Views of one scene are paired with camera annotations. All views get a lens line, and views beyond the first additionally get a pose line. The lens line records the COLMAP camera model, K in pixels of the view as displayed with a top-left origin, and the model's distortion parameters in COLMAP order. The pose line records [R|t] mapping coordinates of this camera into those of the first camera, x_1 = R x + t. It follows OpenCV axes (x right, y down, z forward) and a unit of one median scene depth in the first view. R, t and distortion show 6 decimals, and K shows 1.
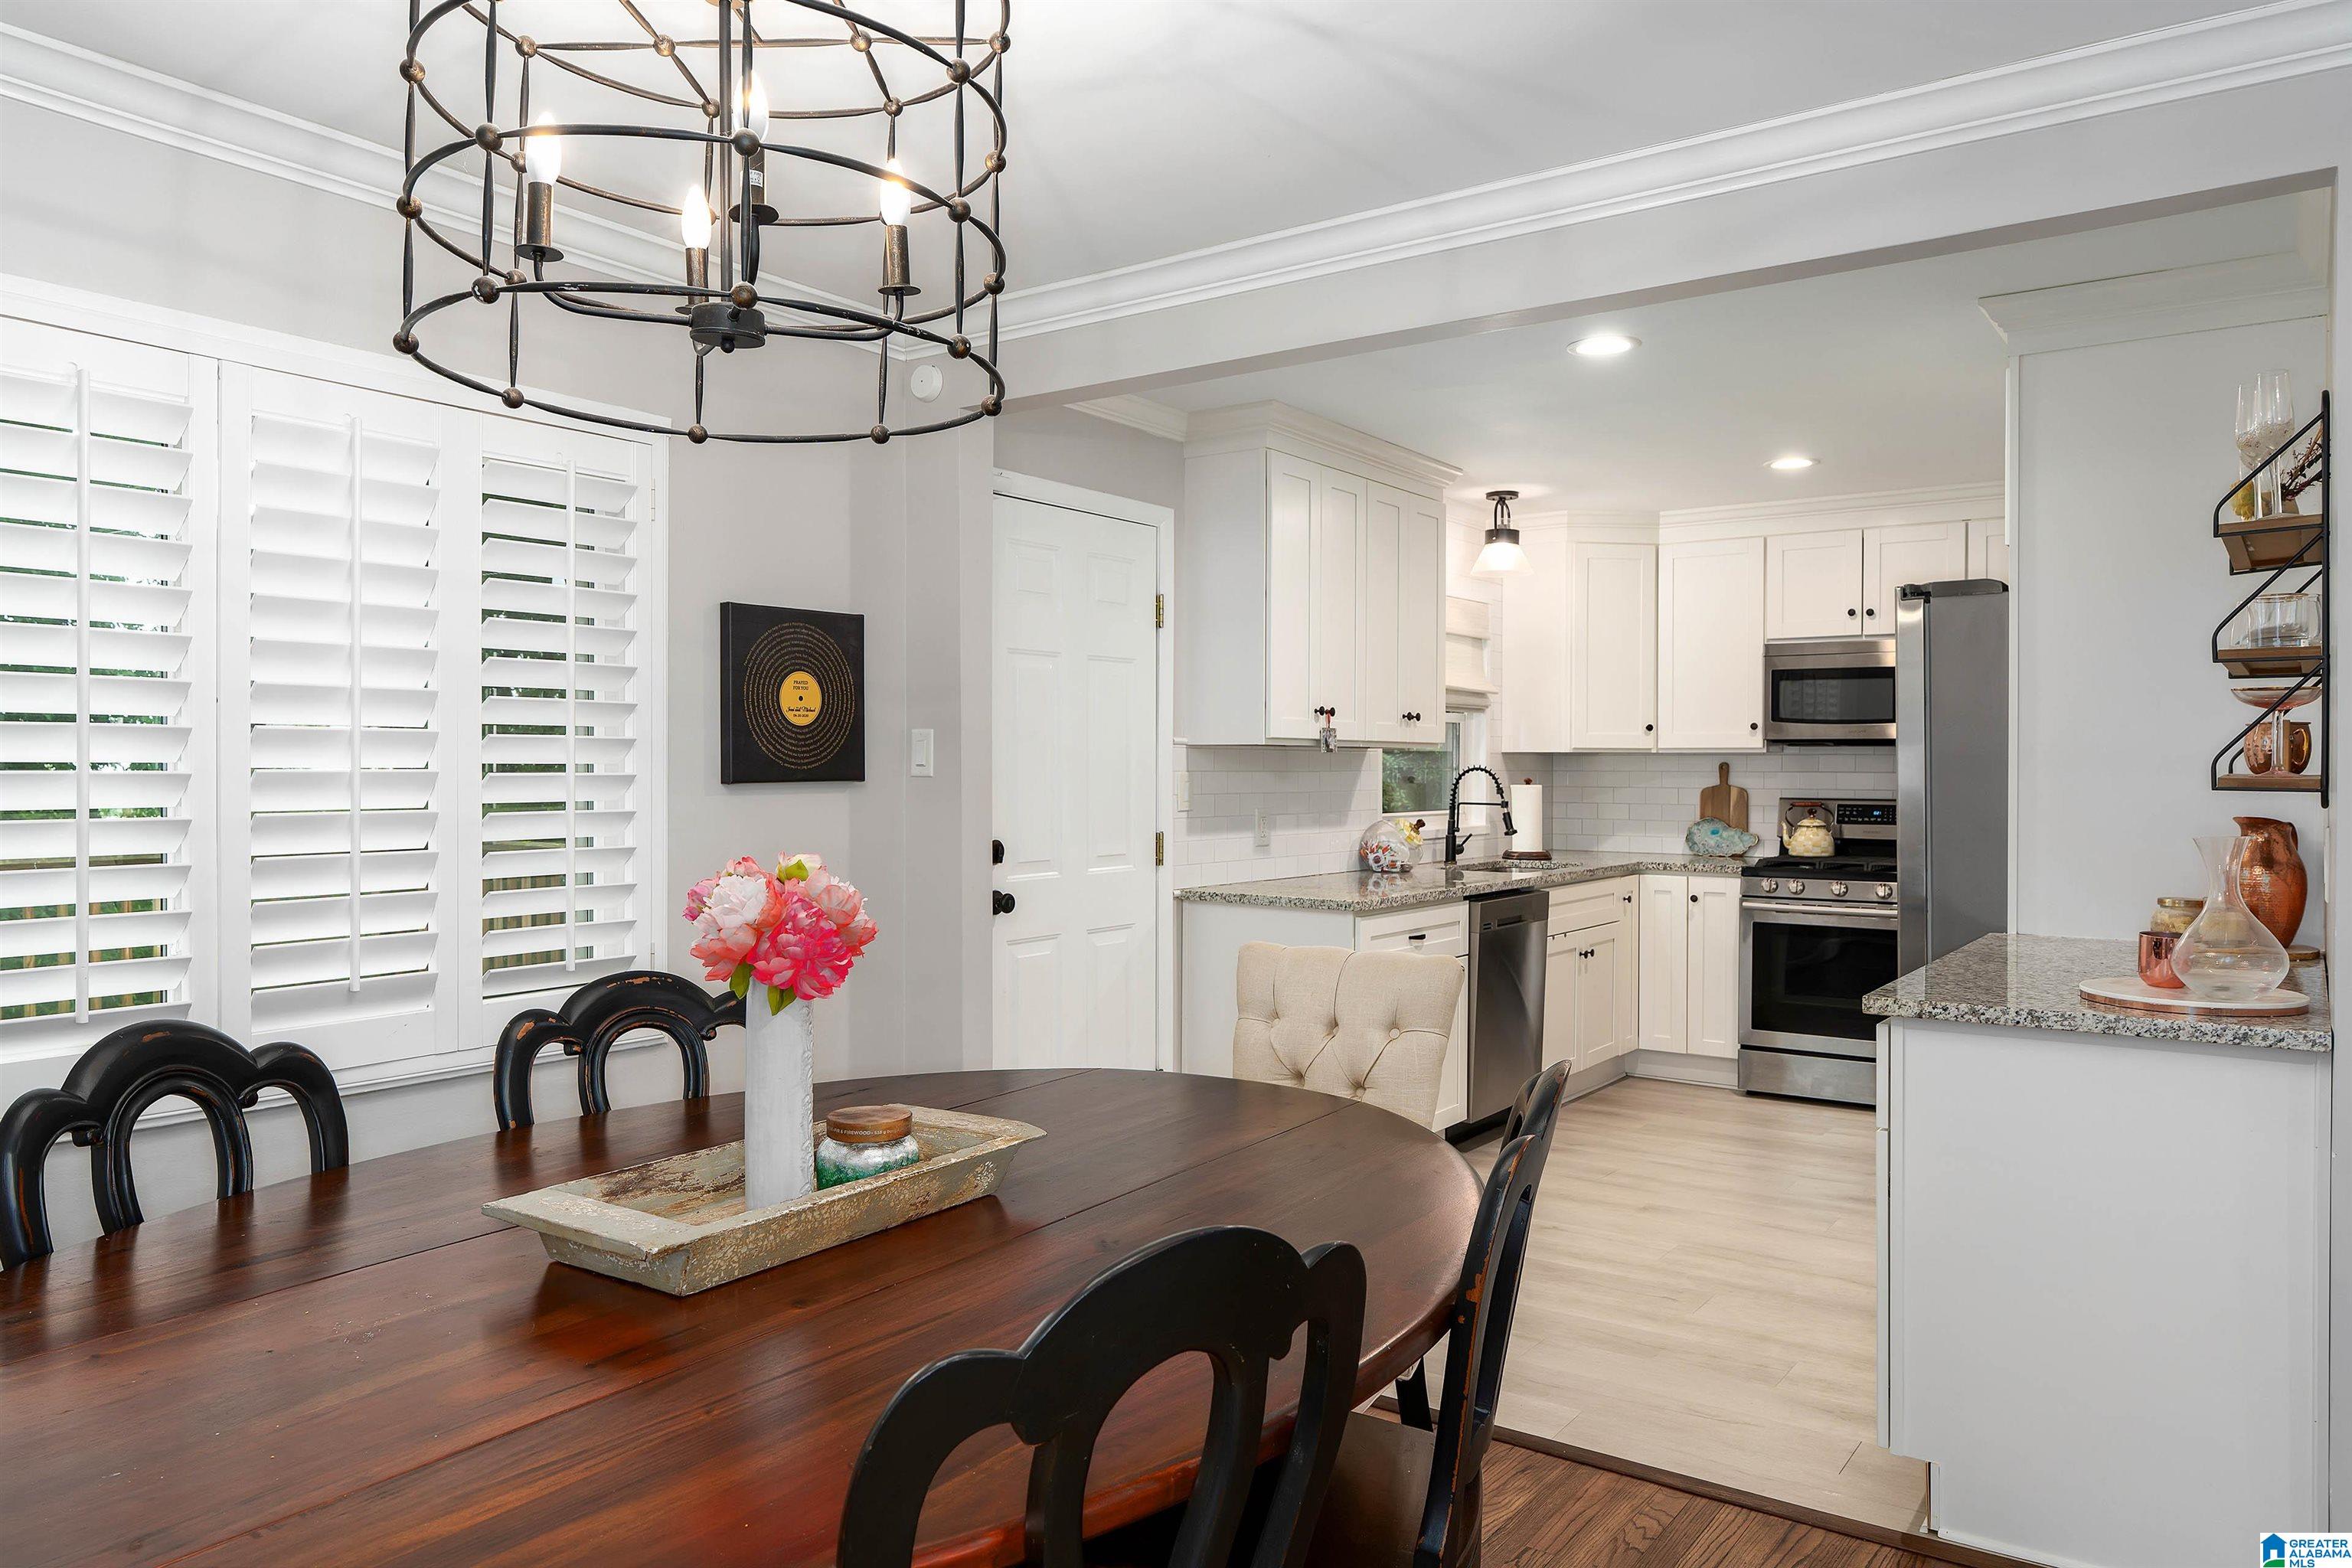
lens RADIAL K [[1564.6, 0, 1162.9], [0, 1564.6, 770.5], [0, 0, 1]] dist [0.000028, -0.000010]
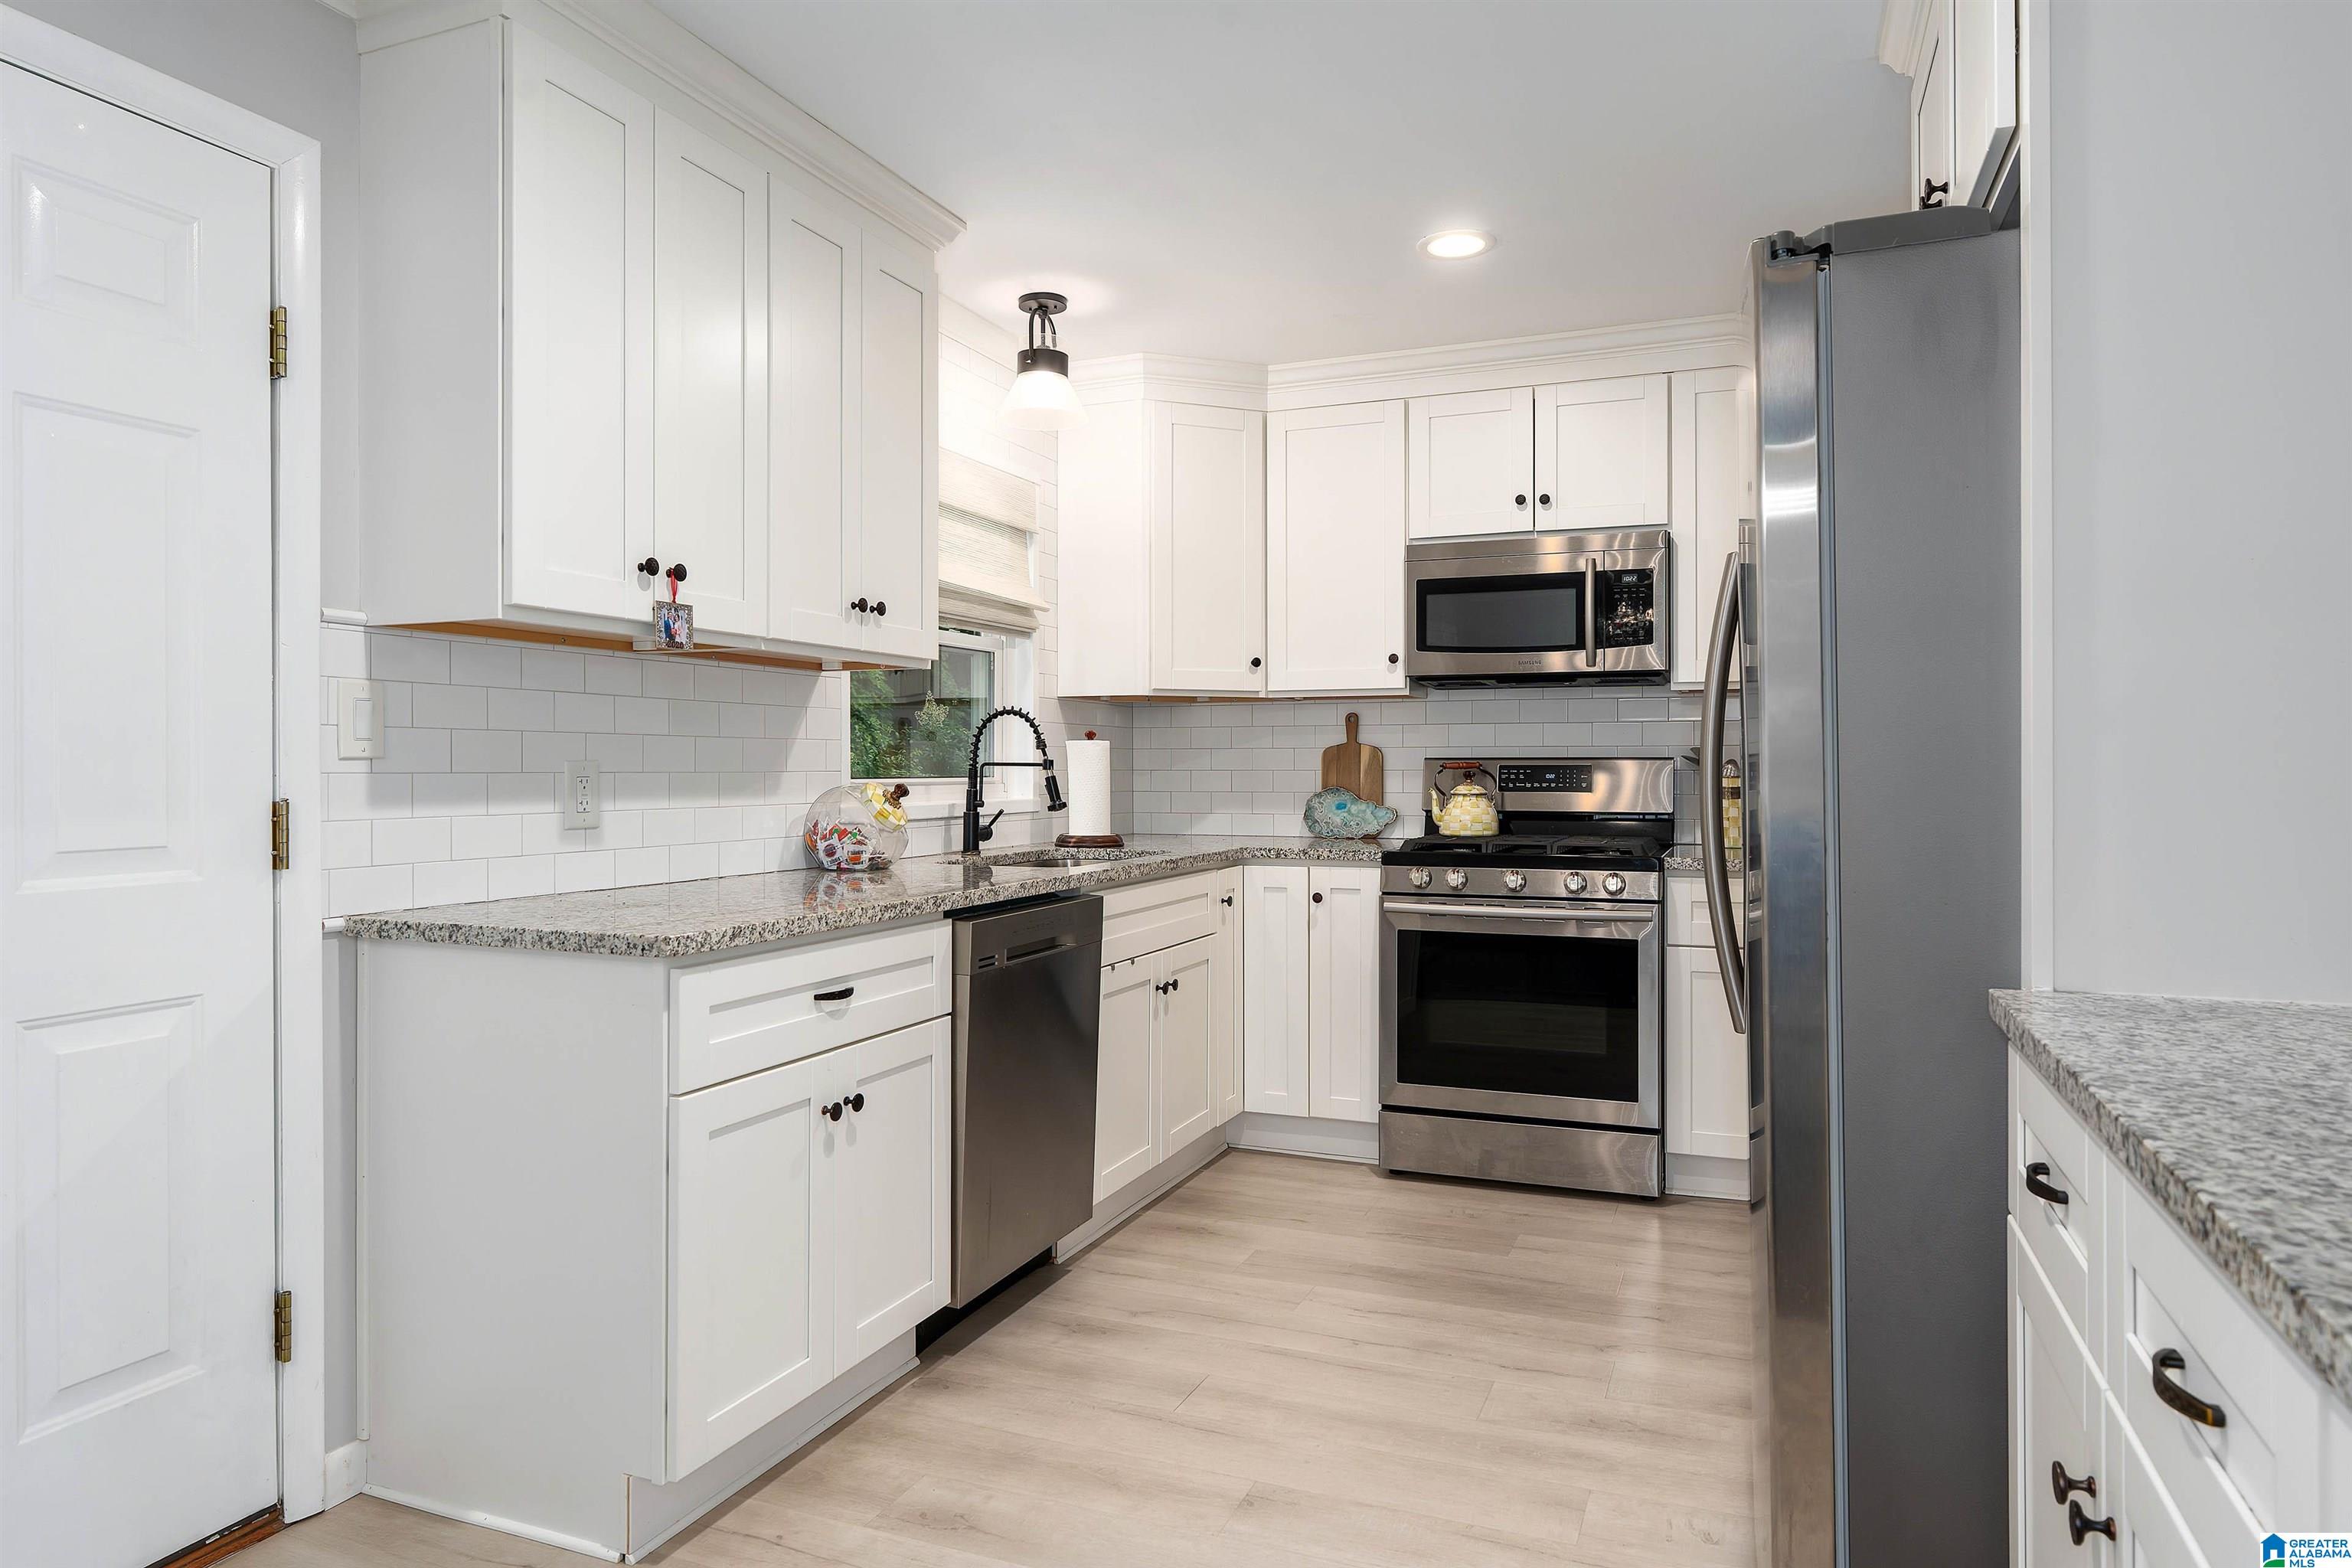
lens RADIAL K [[1426.2, 0, 1182.2], [0, 1426.2, 761.8], [0, 0, 1]] dist [-0.003541, 0.001327]
pose [[0.969838, -0.002604, 0.243736, 0.126762], [0.004388, 0.999967, -0.006776, 0.025083], [-0.243710, 0.007641, 0.969818, 0.400086]]
